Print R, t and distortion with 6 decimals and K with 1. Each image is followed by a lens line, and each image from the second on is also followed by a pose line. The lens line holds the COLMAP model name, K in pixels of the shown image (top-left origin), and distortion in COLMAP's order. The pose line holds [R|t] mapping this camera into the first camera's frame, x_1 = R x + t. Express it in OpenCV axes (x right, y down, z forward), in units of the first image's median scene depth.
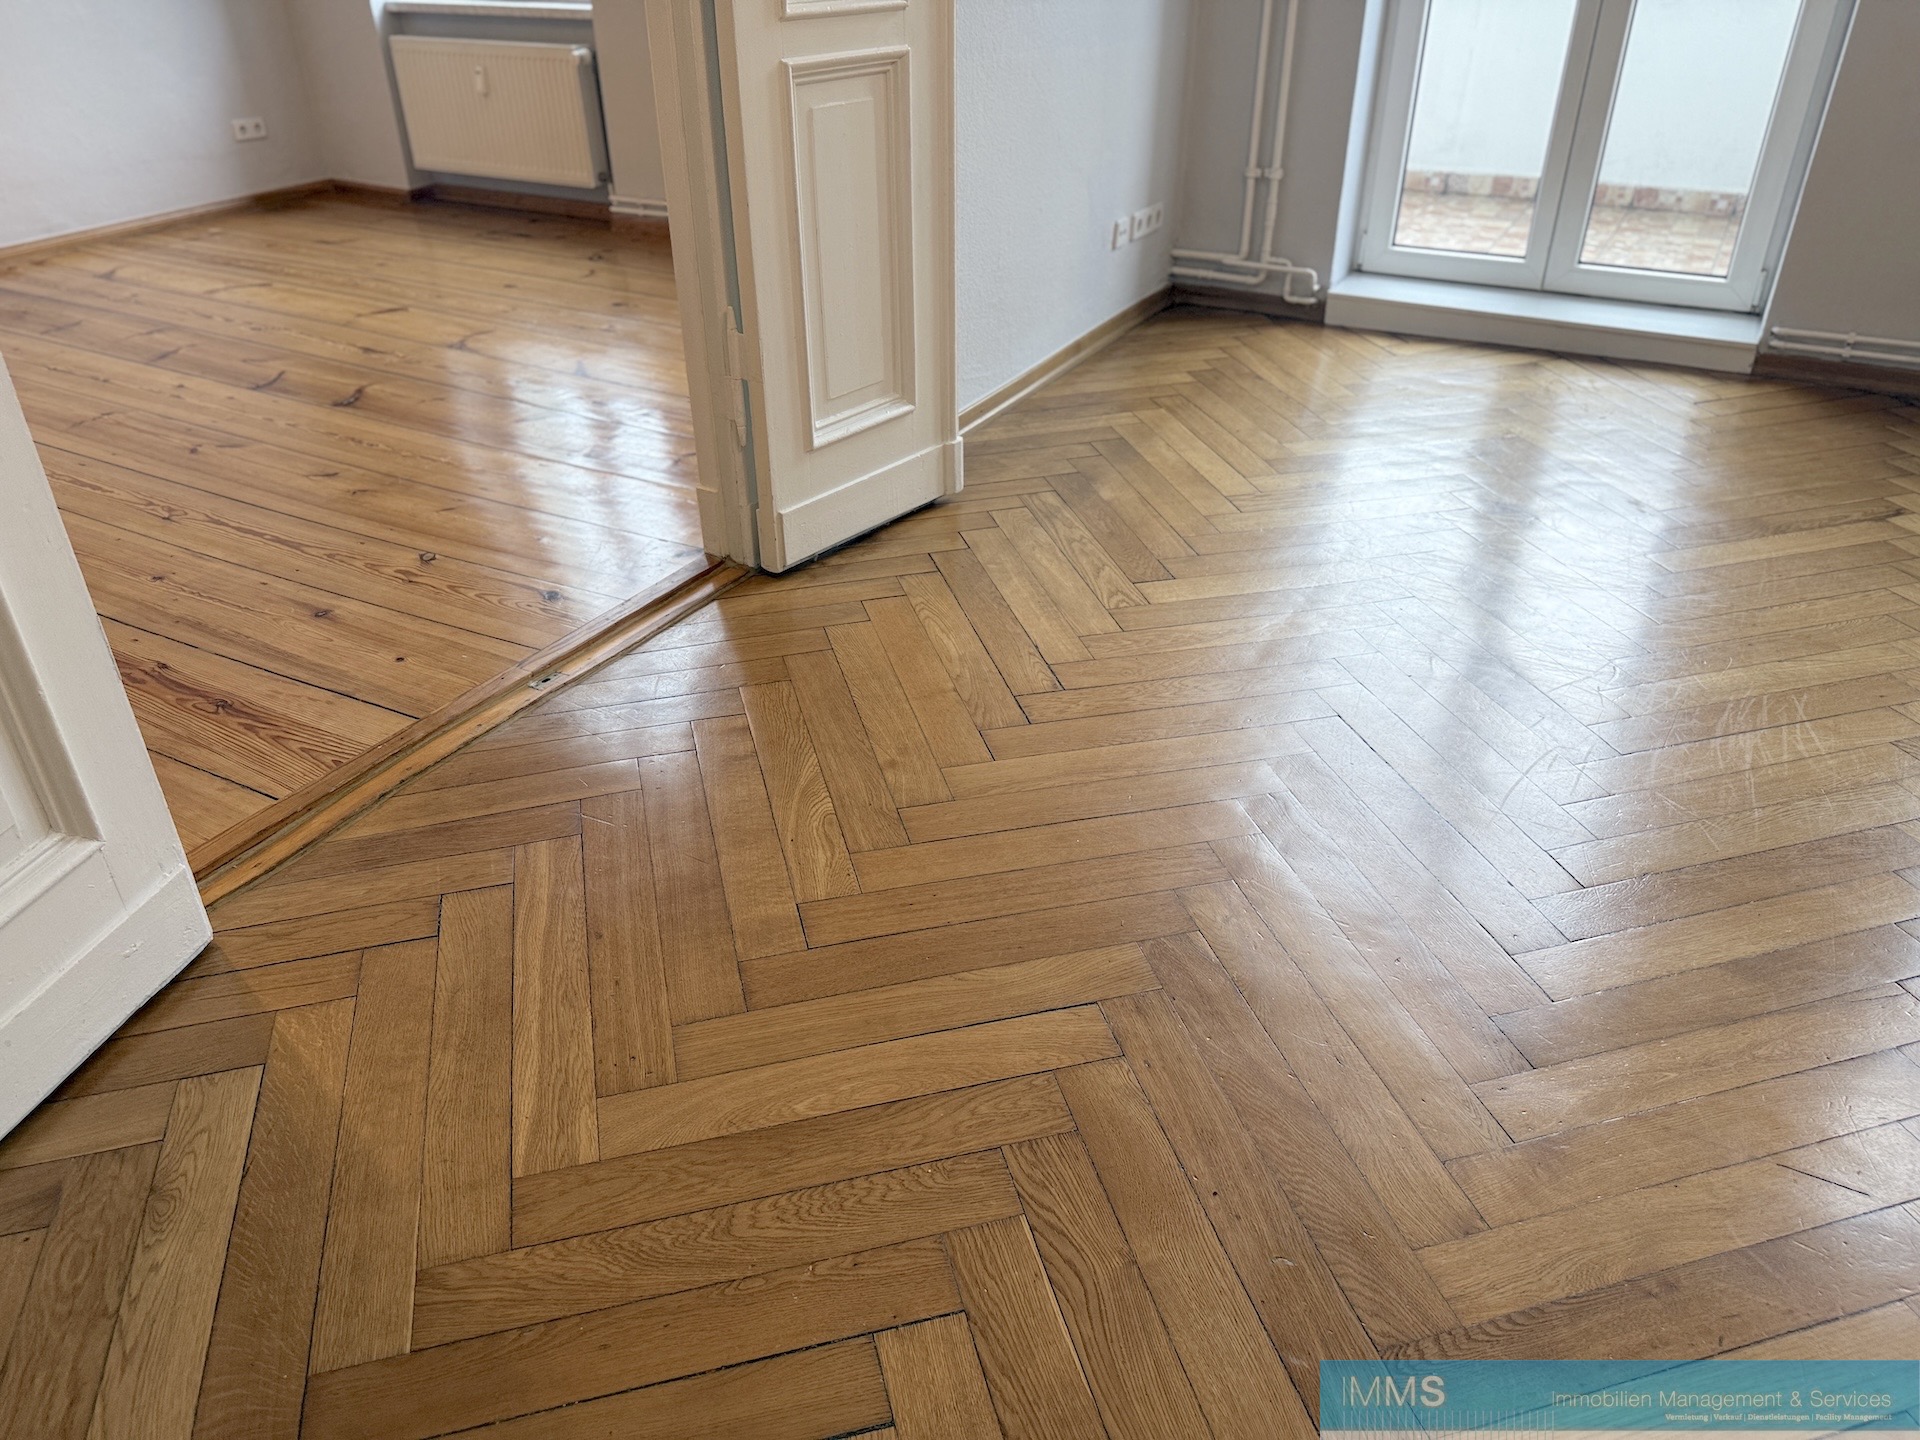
lens RADIAL K [[1366.1, 0, 956.0], [0, 1366.1, 727.1], [0, 0, 1]] dist [0.043121, -0.051308]
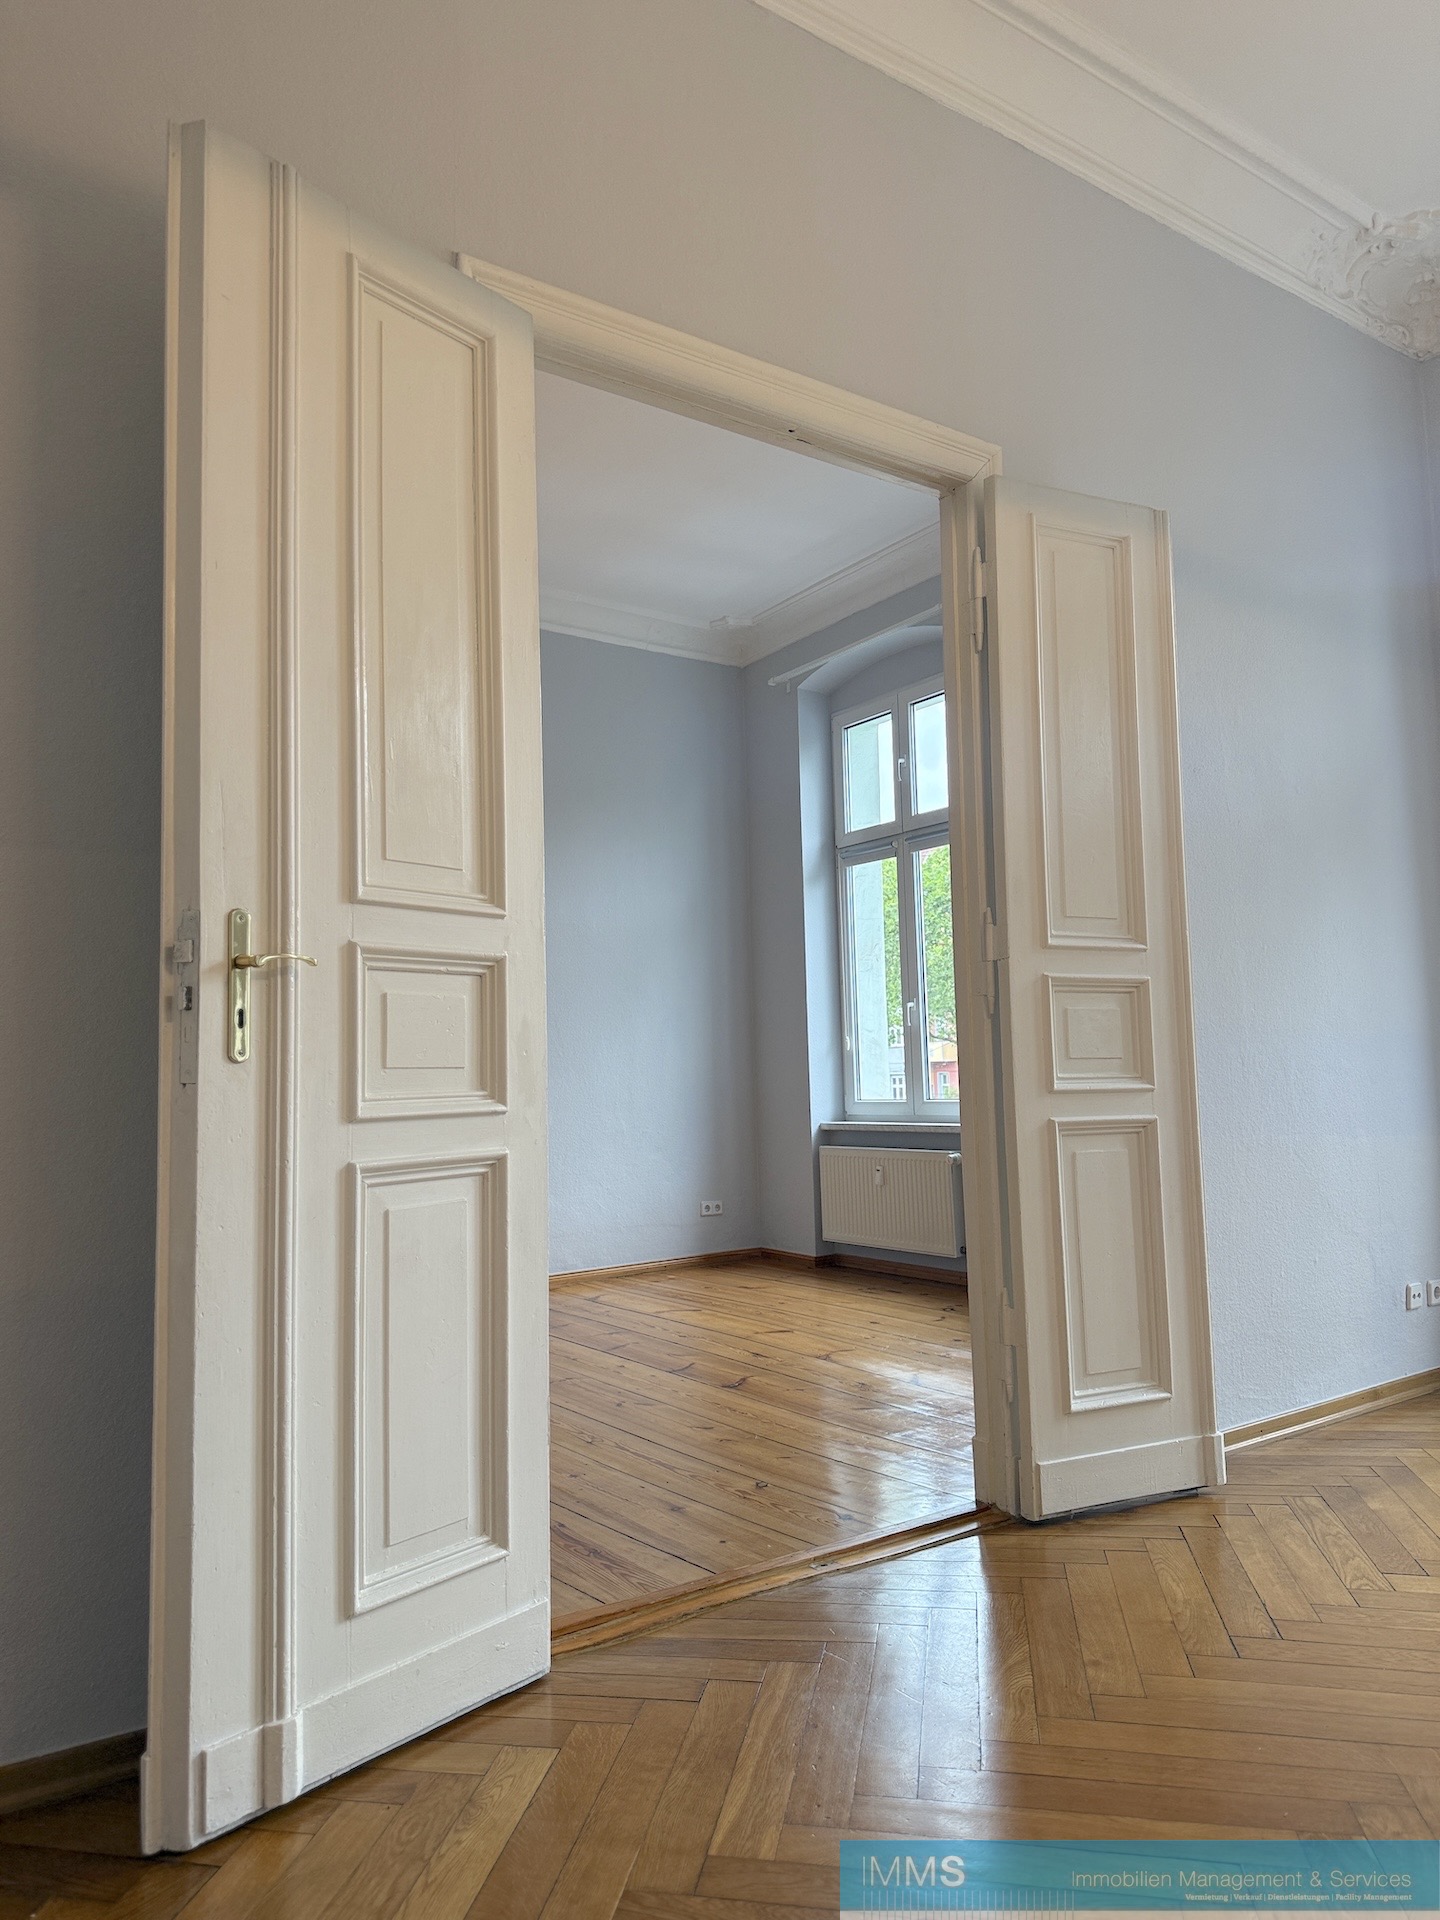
lens RADIAL K [[1348.2, 0, 702.6], [0, 1348.2, 955.0], [0, 0, 1]] dist [0.060704, -0.071584]
pose [[0.899197, -0.055079, -0.434064, 0.128435], [-0.213249, 0.811079, -0.544680, 0.167755], [0.382061, 0.582338, 0.717574, -0.185461]]
